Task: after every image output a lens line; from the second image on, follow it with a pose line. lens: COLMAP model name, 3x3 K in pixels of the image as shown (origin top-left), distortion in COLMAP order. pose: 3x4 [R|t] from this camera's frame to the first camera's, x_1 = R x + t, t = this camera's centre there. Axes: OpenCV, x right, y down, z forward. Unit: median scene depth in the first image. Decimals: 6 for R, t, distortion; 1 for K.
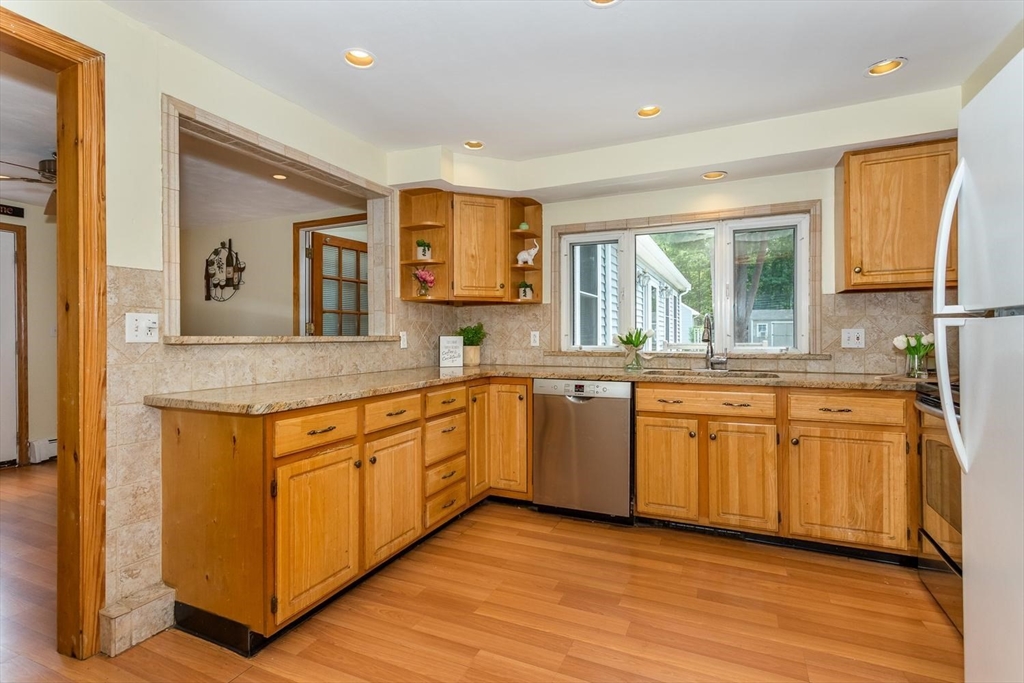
lens RADIAL K [[481.4, 0, 512.0], [0, 481.4, 341.5], [0, 0, 1]] dist [0.000397, 0.000362]
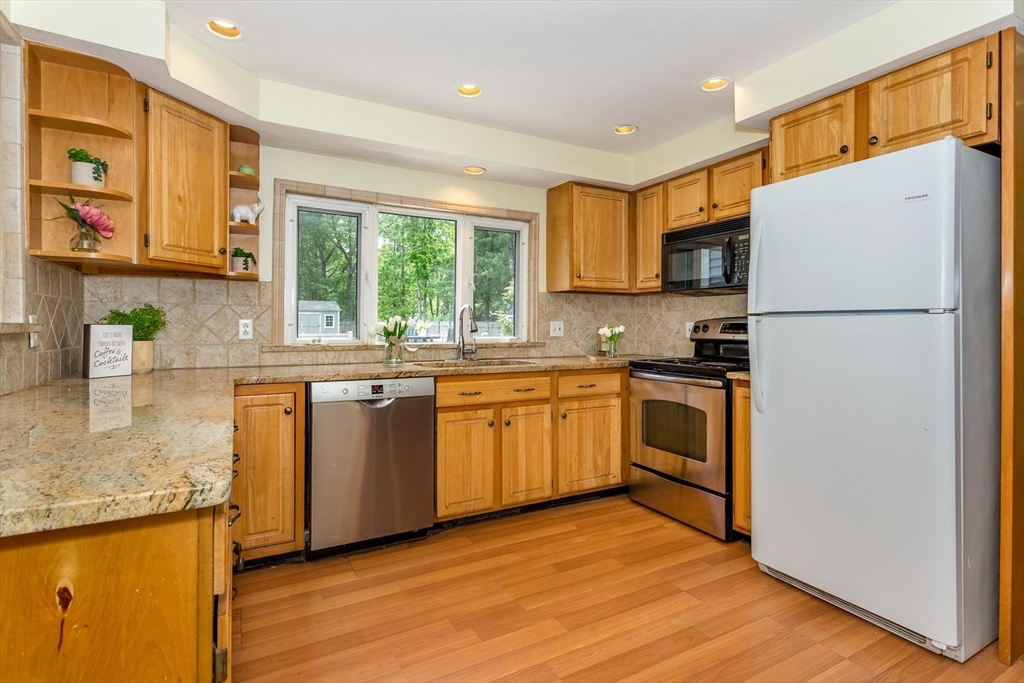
lens RADIAL K [[509.8, 0, 513.0], [0, 509.8, 331.5], [0, 0, 1]] dist [-0.001408, 0.000247]
pose [[0.595781, -0.002394, 0.803144, -0.421677], [0.004162, 0.999991, -0.000107, -0.000679], [-0.803136, 0.003406, 0.595785, 0.297151]]
